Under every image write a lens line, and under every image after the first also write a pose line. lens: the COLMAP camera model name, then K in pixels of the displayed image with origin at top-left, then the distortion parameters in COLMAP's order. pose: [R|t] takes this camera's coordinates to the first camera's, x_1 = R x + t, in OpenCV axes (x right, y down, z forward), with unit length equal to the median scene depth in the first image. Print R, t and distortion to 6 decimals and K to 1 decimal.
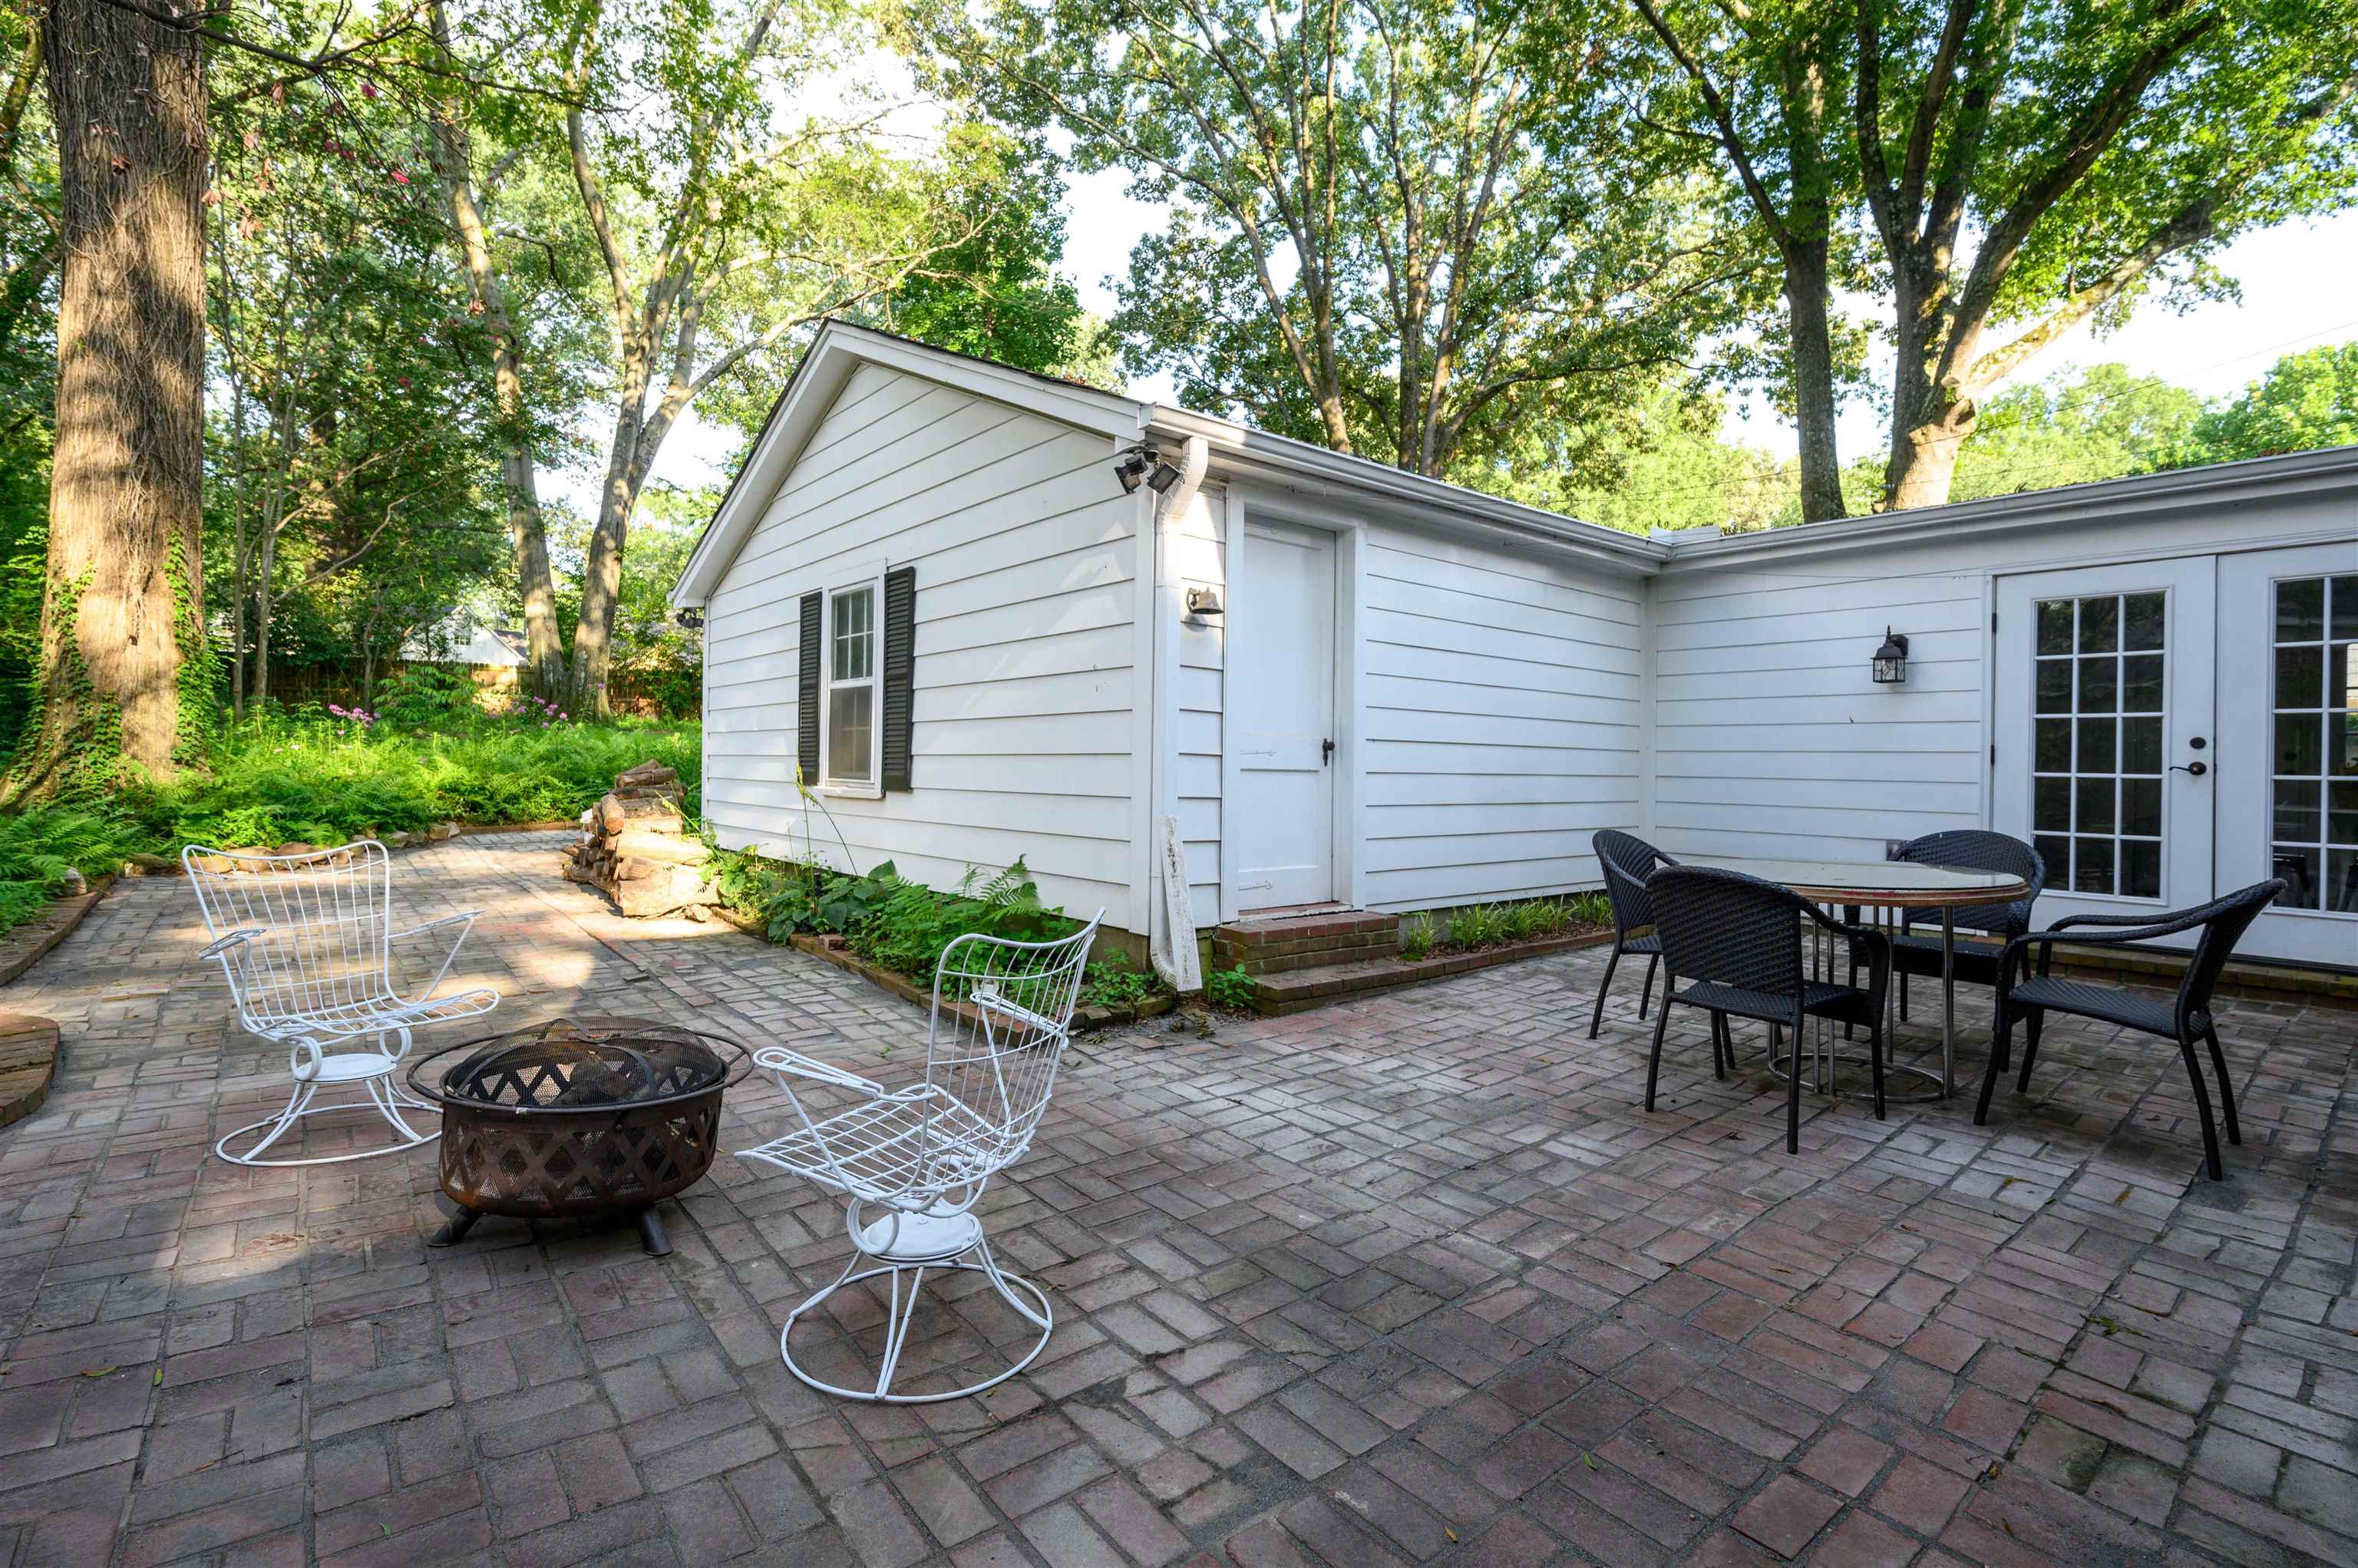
lens RADIAL K [[1072.2, 0, 1182.0], [0, 1072.2, 772.7], [0, 0, 1]] dist [-0.000685, -0.000109]
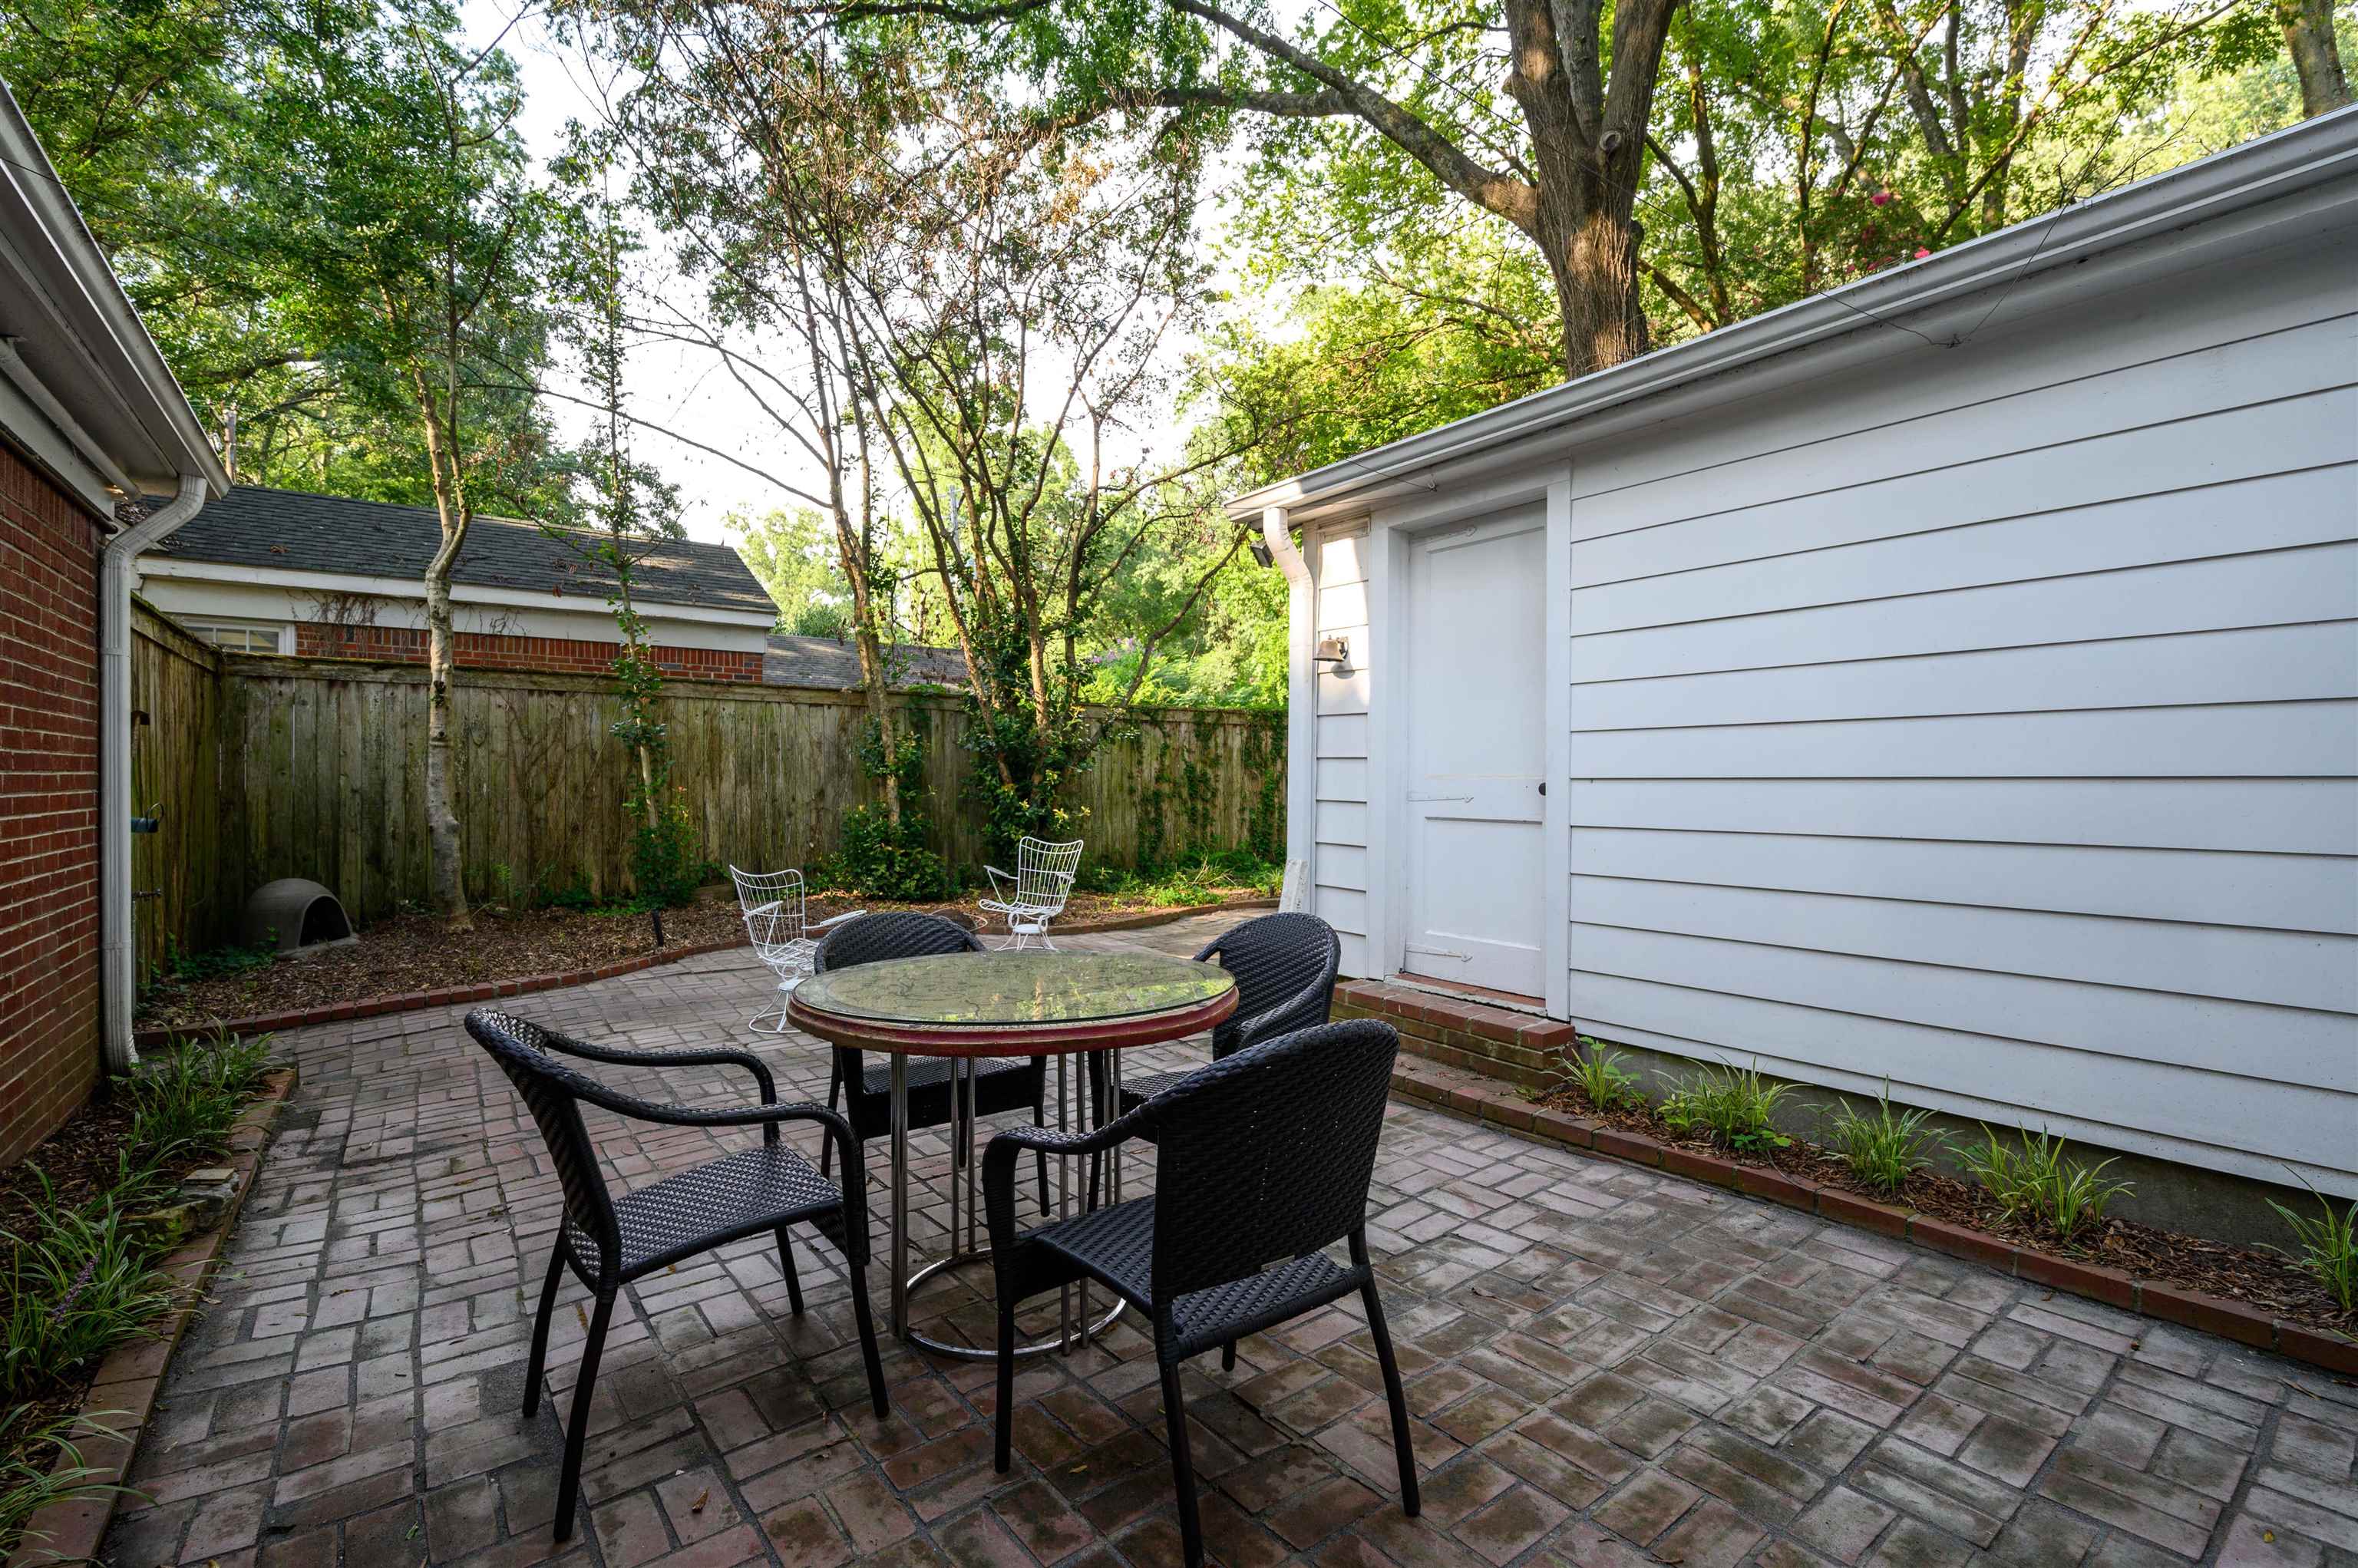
lens RADIAL K [[1072.2, 0, 1182.6], [0, 1072.2, 790.9], [0, 0, 1]] dist [-0.000685, -0.000109]
pose [[-0.057972, -0.006938, -0.998294, 2.497410], [-0.009165, 0.999937, -0.006417, -0.046761], [0.998276, 0.008777, -0.058032, 2.222661]]
